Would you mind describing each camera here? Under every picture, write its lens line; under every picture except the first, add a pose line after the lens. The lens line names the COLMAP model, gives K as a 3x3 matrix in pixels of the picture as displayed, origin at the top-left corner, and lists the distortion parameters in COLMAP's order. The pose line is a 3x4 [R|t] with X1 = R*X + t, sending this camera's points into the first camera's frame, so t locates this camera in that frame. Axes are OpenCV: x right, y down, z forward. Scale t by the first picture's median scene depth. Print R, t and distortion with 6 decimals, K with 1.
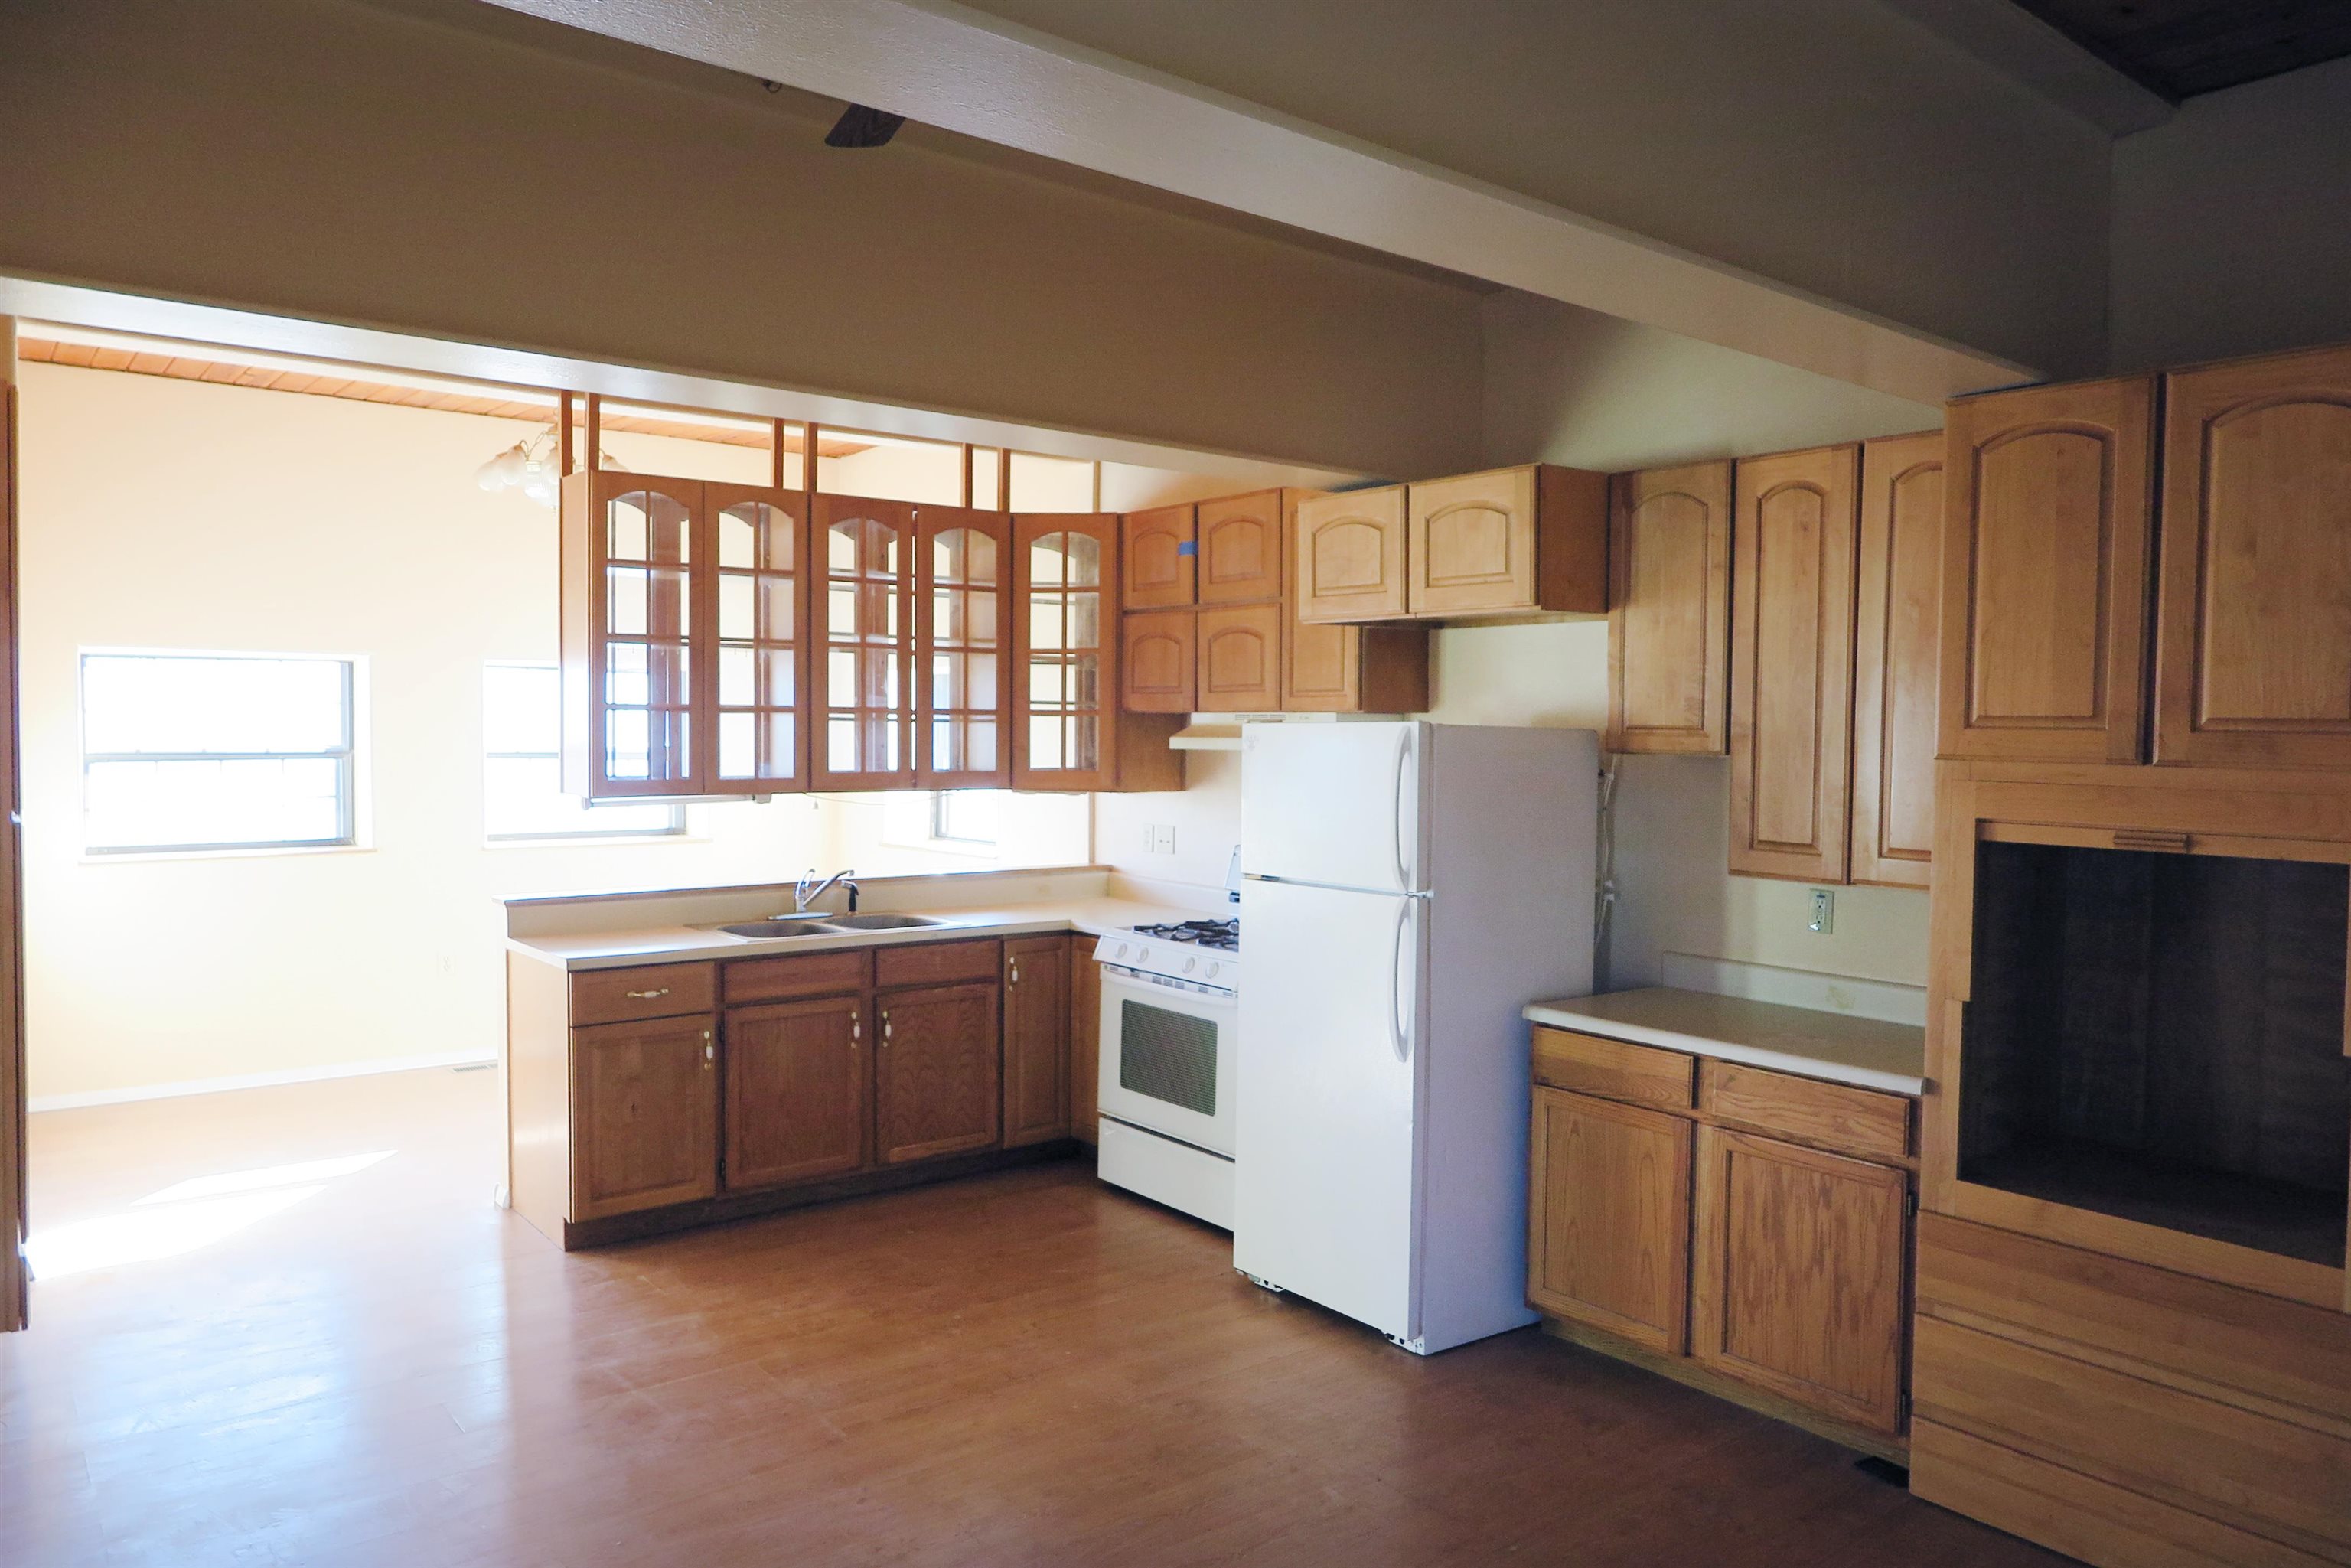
lens RADIAL K [[1616.5, 0, 1172.4], [0, 1616.5, 785.2], [0, 0, 1]] dist [-0.024058, 0.019097]
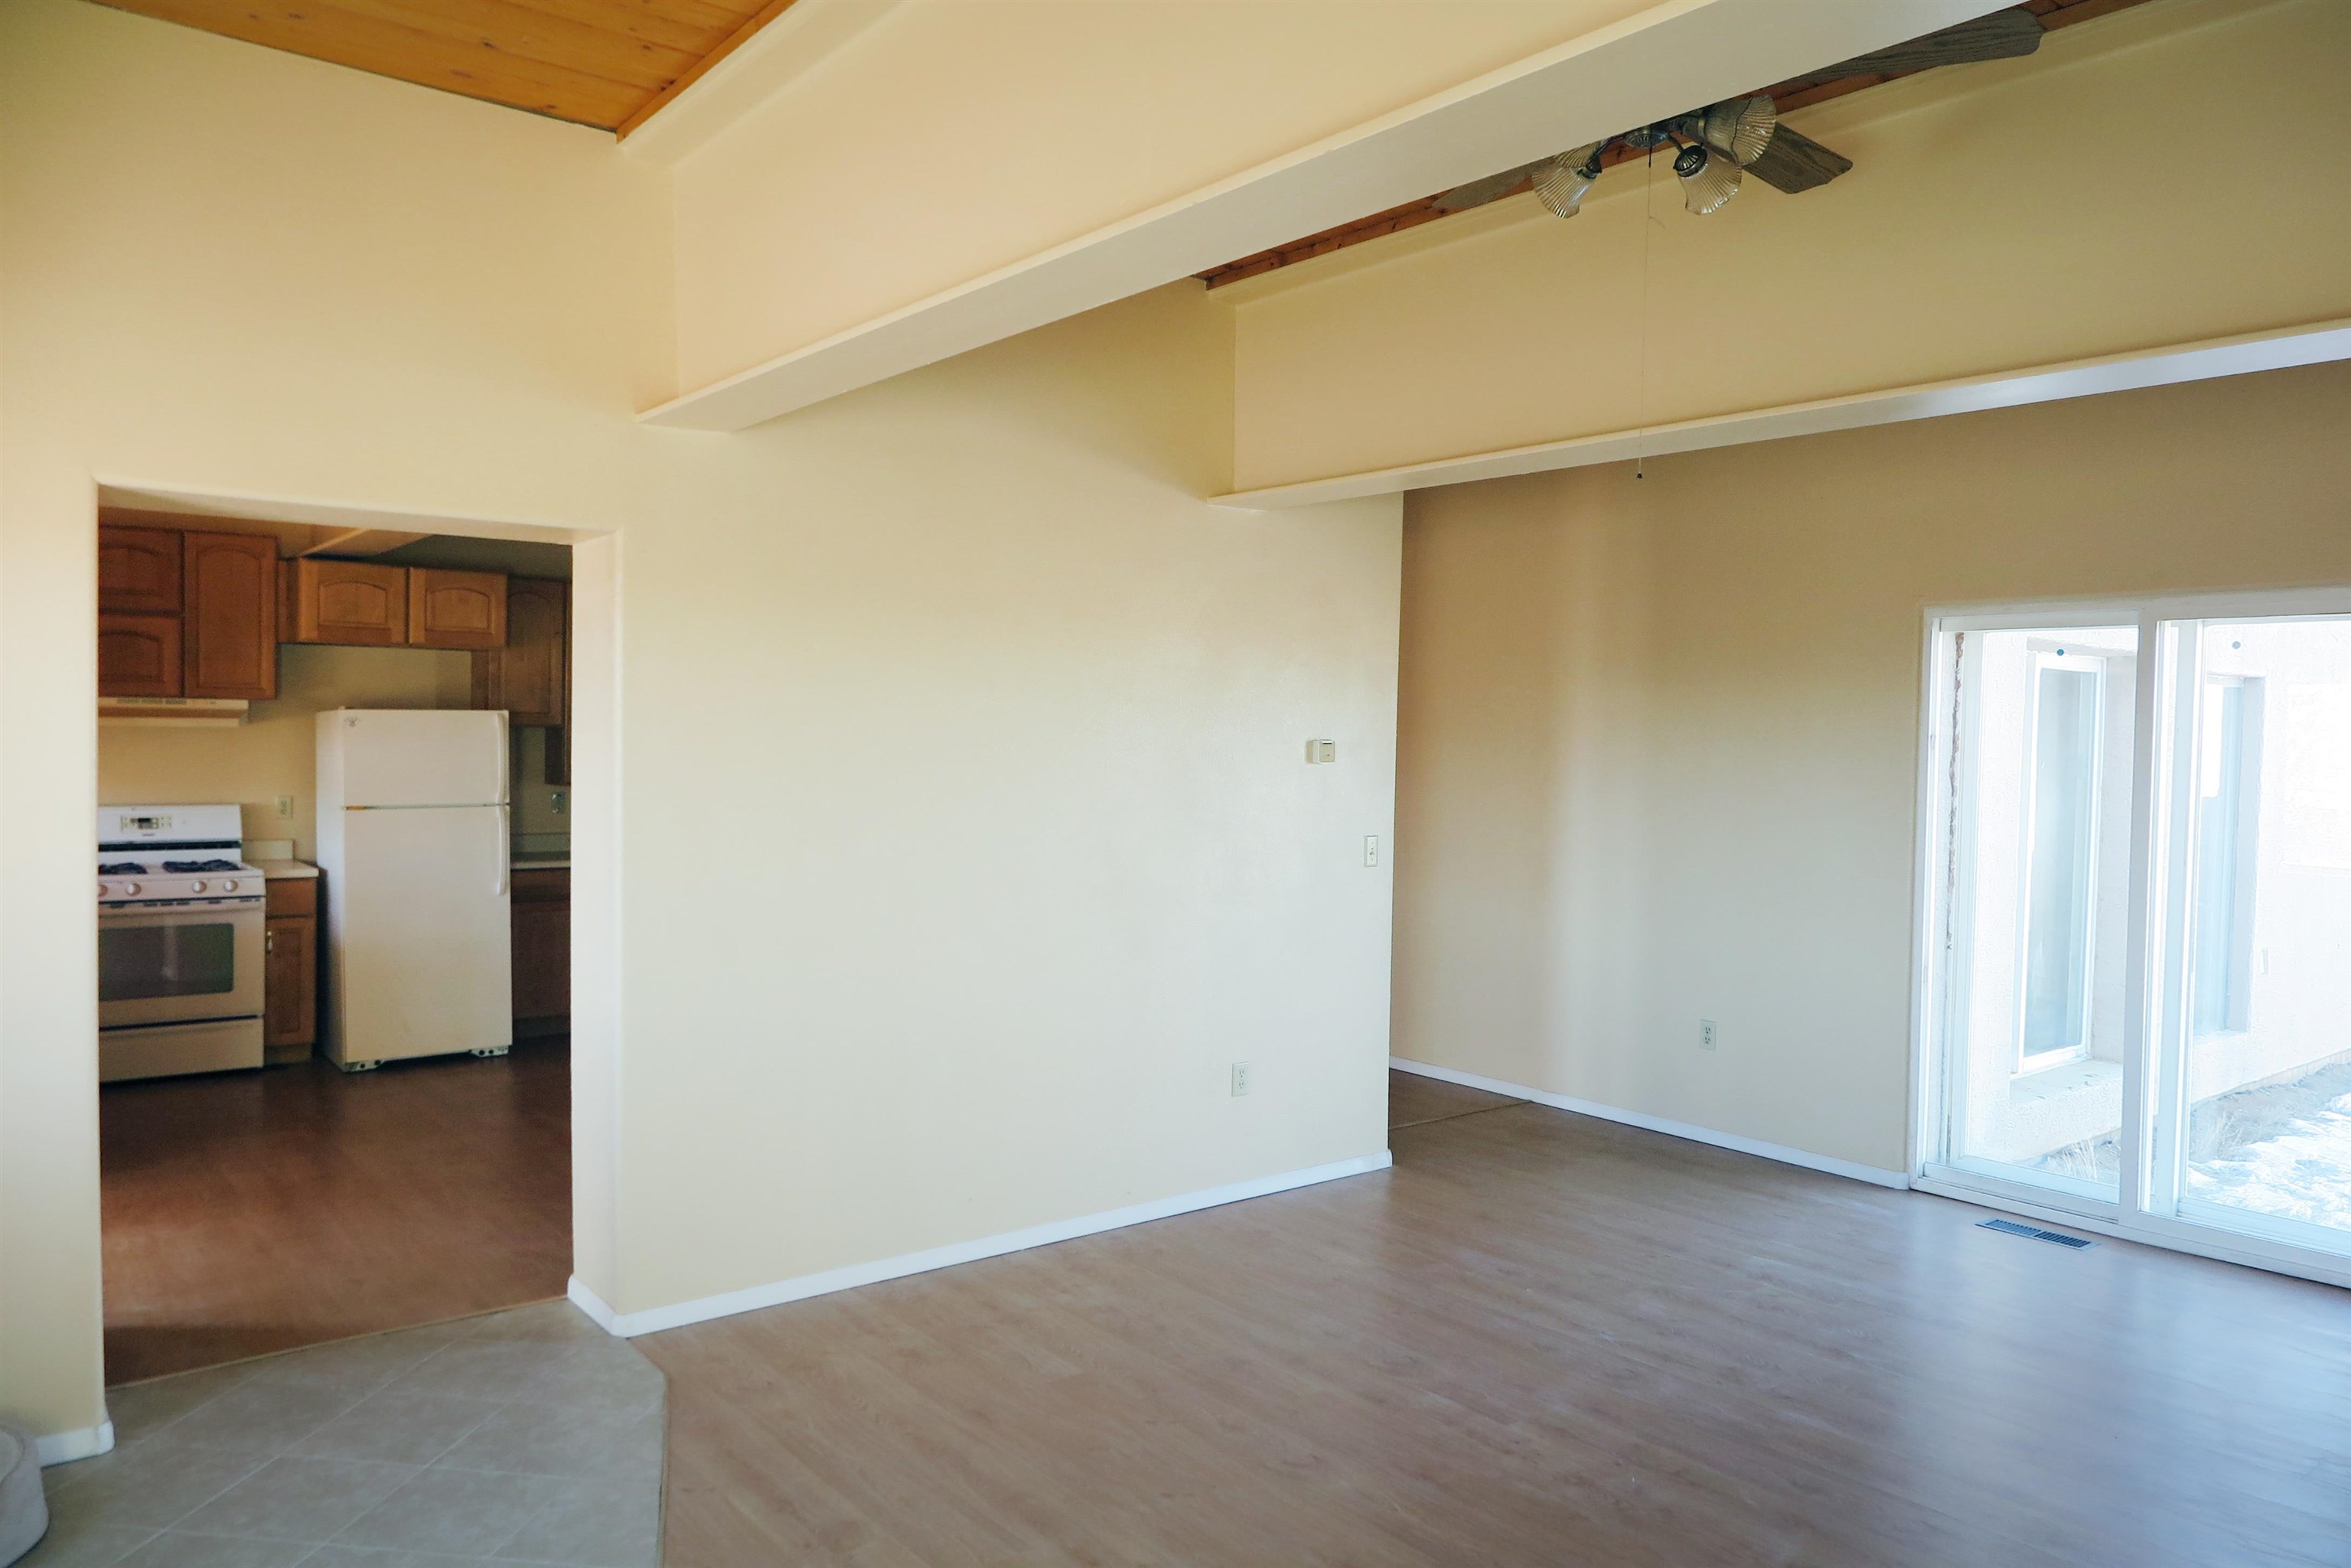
lens RADIAL K [[1616.5, 0, 1179.0], [0, 1616.5, 783.3], [0, 0, 1]] dist [-0.024058, 0.019097]
pose [[-0.010140, -0.047572, 0.998816, -1.877021], [0.017660, 0.998703, 0.047746, -0.034358], [-0.999793, 0.018123, -0.009287, 0.268699]]
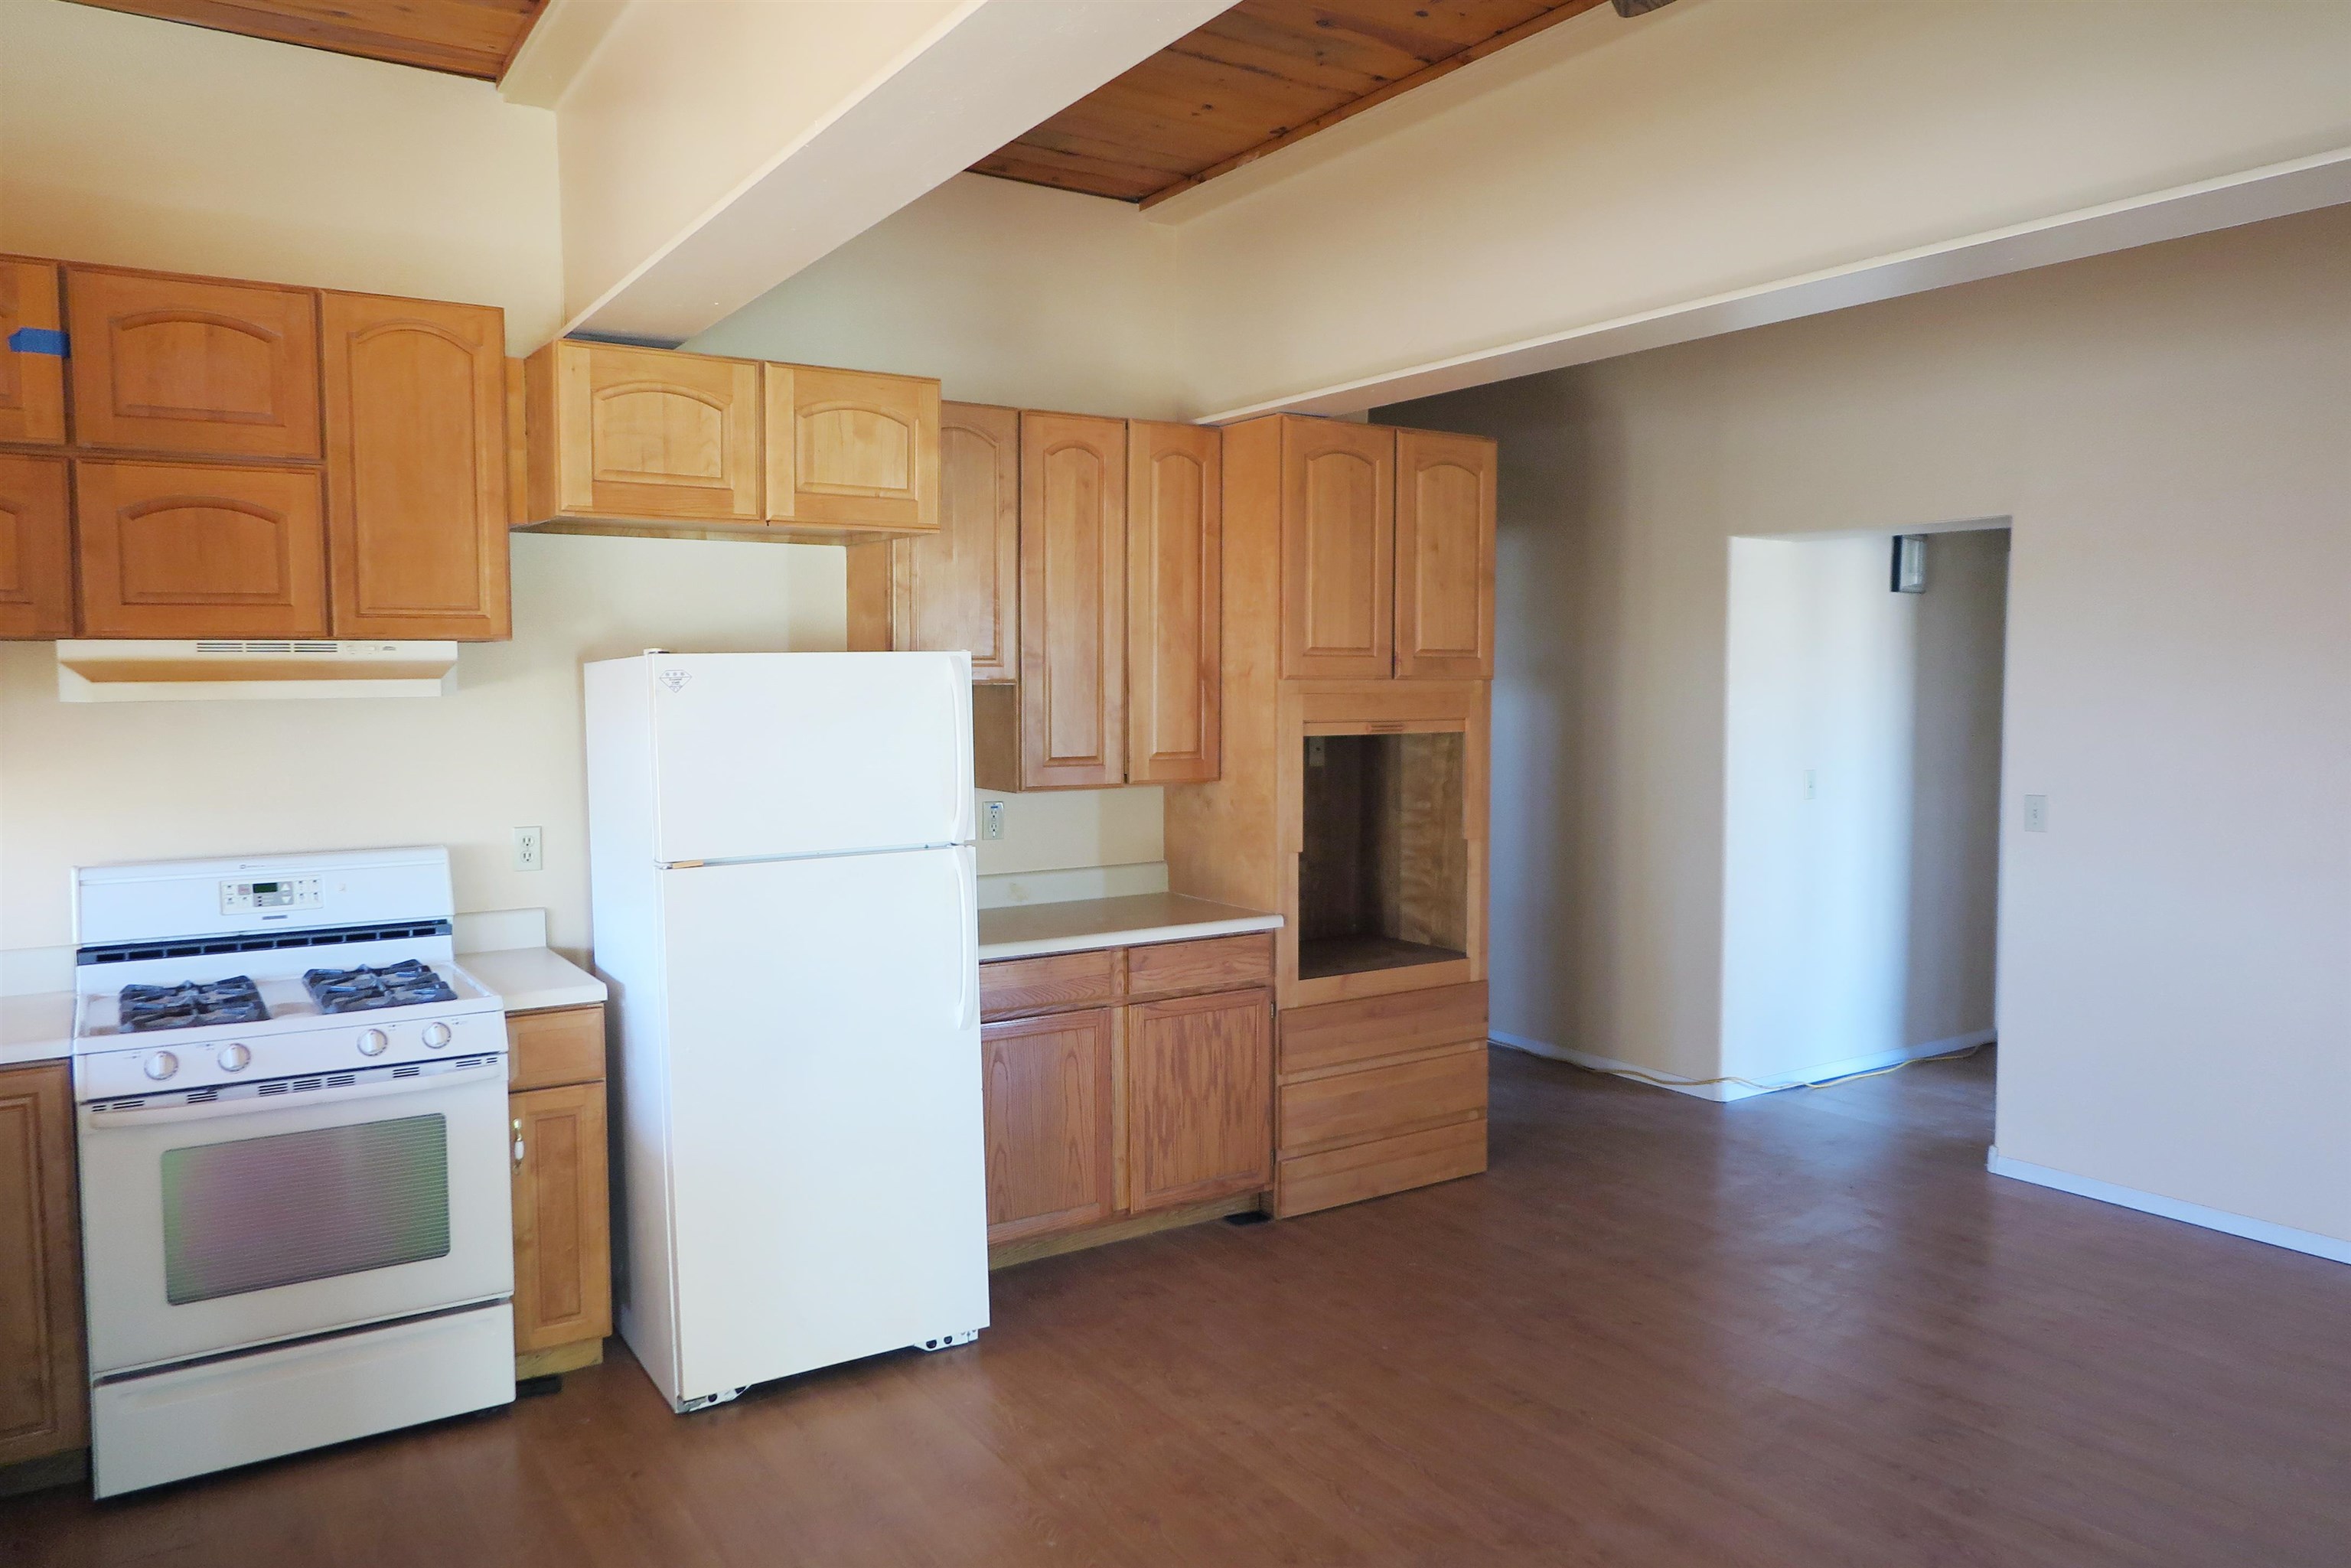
lens RADIAL K [[1616.5, 0, 1193.6], [0, 1616.5, 778.1], [0, 0, 1]] dist [-0.024058, 0.019097]
pose [[0.070755, -0.077762, 0.994458, -0.815526], [0.039992, 0.996376, 0.075067, -0.035281], [-0.996692, 0.034459, 0.073608, 0.888844]]
